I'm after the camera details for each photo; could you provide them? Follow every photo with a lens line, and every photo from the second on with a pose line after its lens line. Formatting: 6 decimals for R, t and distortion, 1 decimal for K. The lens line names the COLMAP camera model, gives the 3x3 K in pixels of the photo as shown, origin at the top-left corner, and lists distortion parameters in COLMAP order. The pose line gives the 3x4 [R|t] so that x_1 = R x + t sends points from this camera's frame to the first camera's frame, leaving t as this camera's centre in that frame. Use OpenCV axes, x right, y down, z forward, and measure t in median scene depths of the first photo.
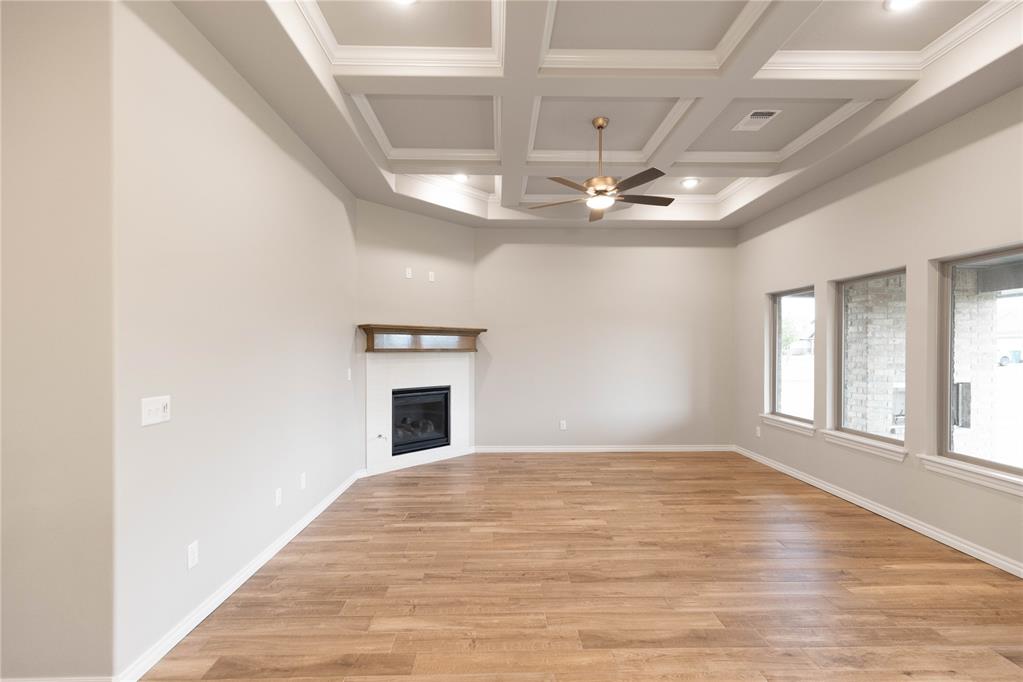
lens RADIAL K [[457.9, 0, 510.5], [0, 457.9, 351.3], [0, 0, 1]] dist [0.002116, 0.000140]
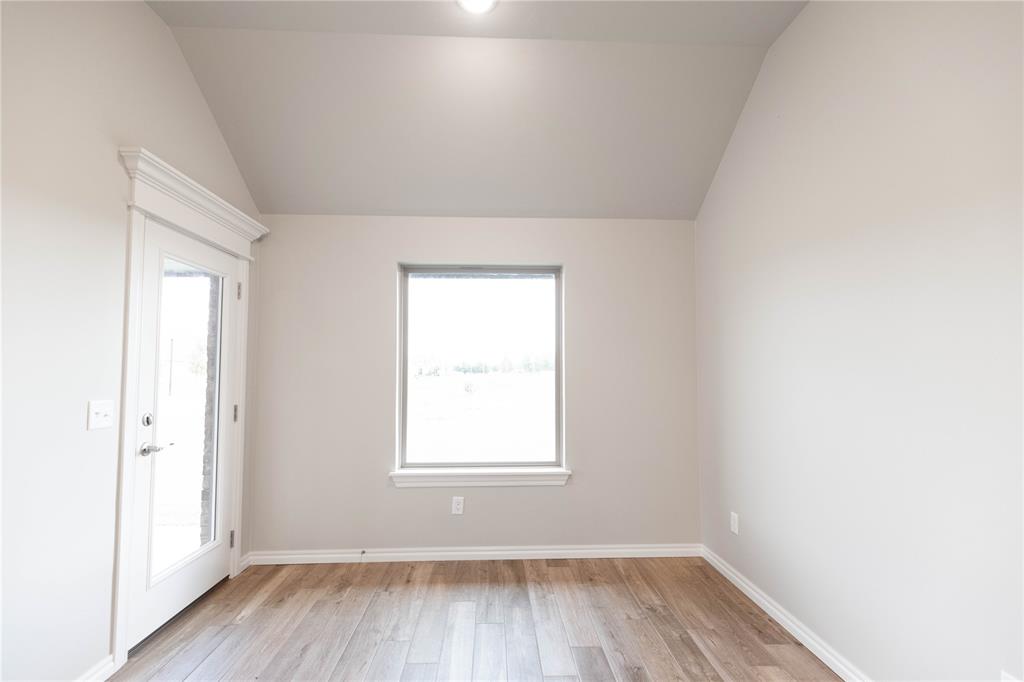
lens RADIAL K [[451.5, 0, 512.0], [0, 451.5, 341.0], [0, 0, 1]] dist [0.000737, 0.000030]
pose [[-0.022823, 0.035476, 0.999110, -0.017622], [0.004731, 0.999363, -0.035377, -0.004700], [-0.999728, 0.003919, -0.022976, 1.028114]]
